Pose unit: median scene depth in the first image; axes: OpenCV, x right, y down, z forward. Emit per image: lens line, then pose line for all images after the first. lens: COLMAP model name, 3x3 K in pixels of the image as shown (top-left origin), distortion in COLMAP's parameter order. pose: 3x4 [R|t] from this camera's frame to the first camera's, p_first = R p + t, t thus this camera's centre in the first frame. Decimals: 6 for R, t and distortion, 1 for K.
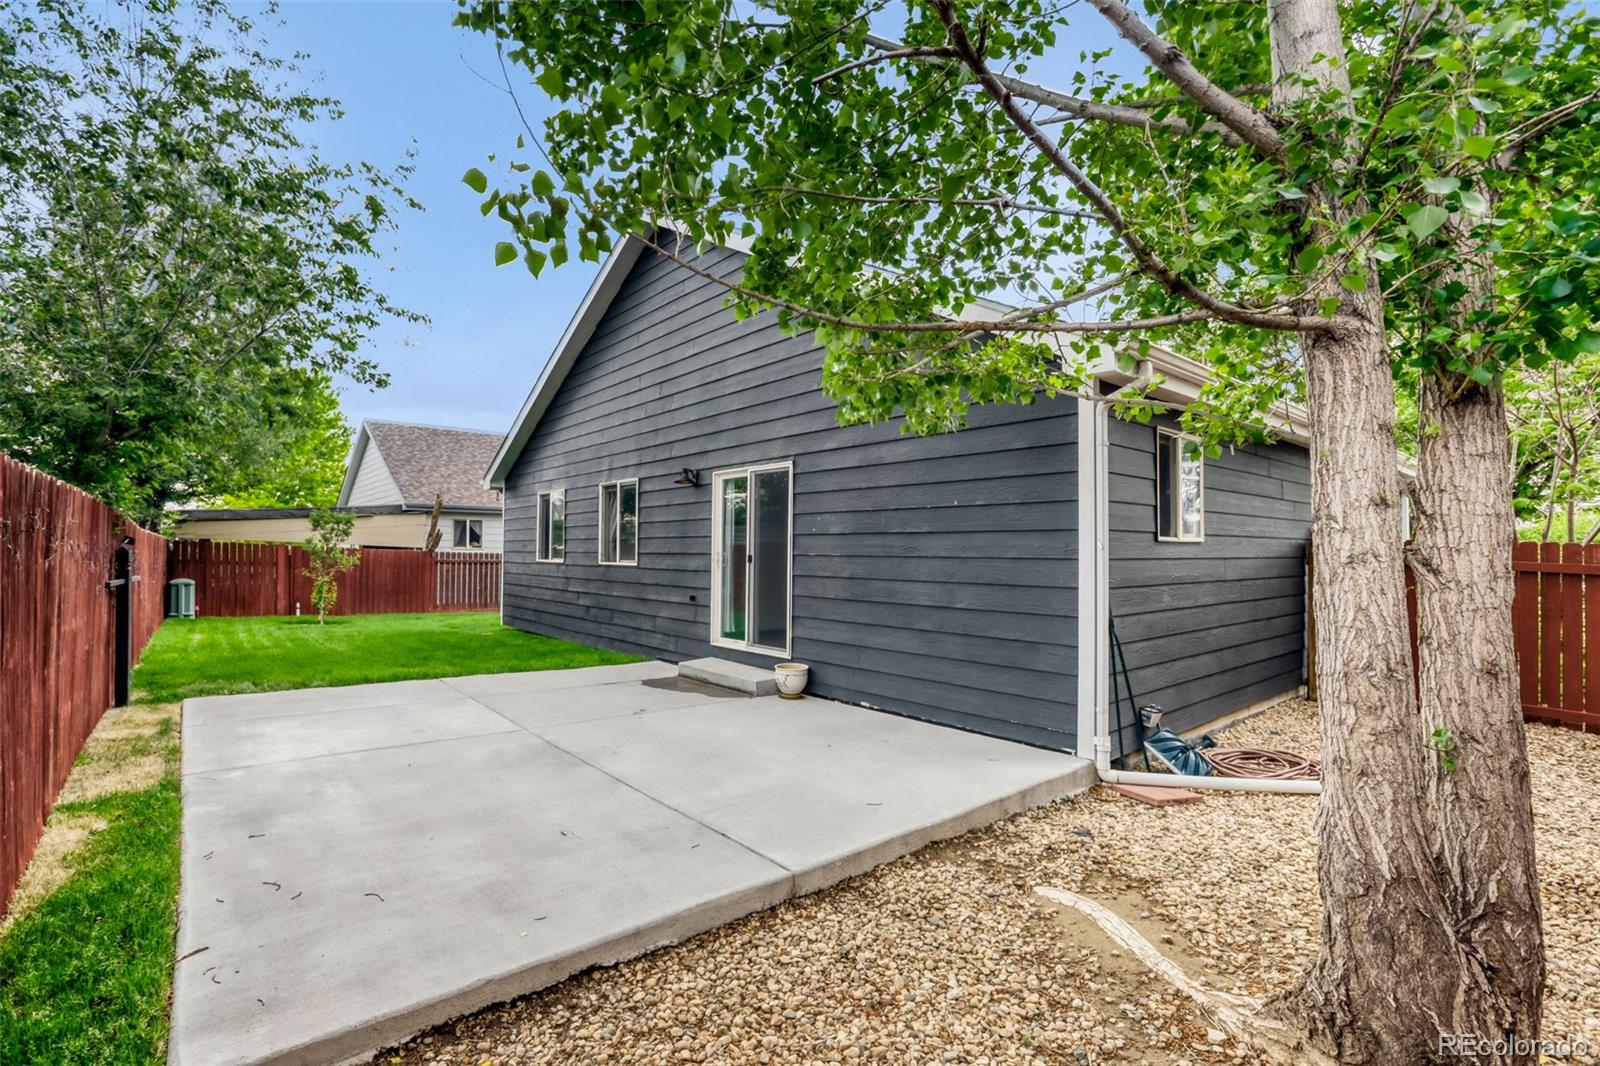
lens RADIAL K [[730.5, 0, 800.9], [0, 730.5, 543.3], [0, 0, 1]] dist [-0.000351, -0.000034]
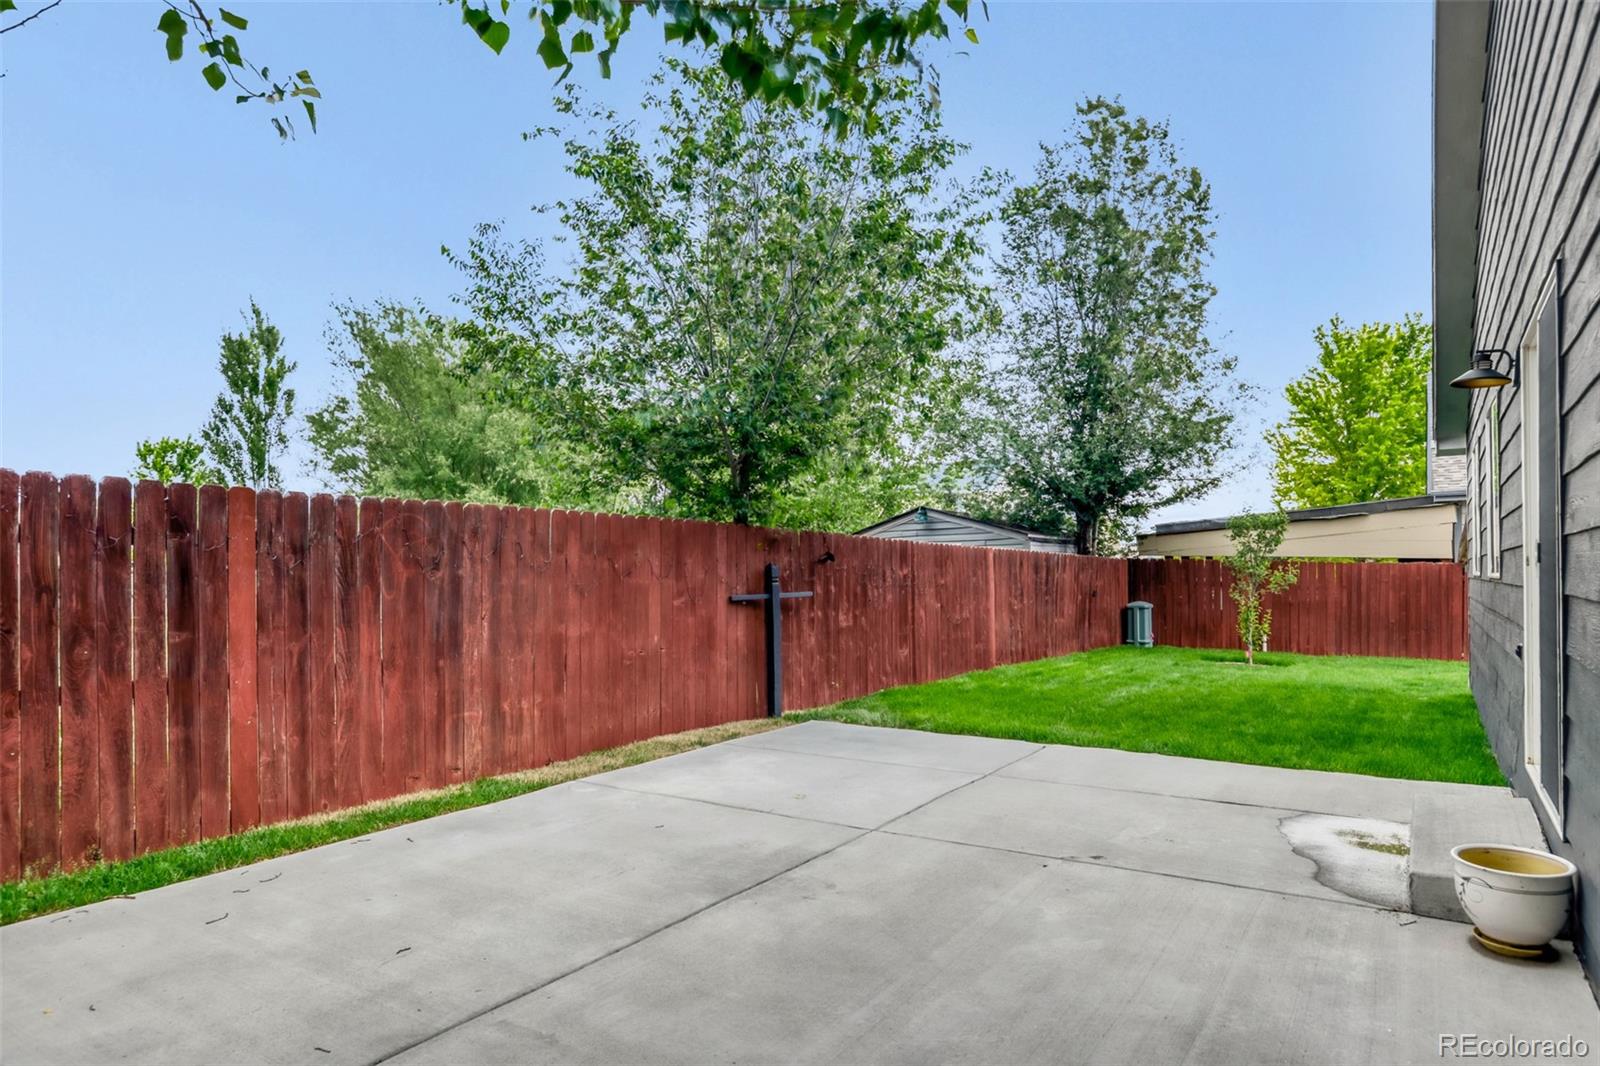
lens RADIAL K [[954.0, 0, 789.5], [0, 954.0, 583.9], [0, 0, 1]] dist [-0.006672, 0.002017]
pose [[0.274145, -0.007851, -0.961656, 0.511284], [0.029649, 0.999560, 0.000292, 0.044458], [0.961231, -0.028592, 0.274258, 0.871978]]
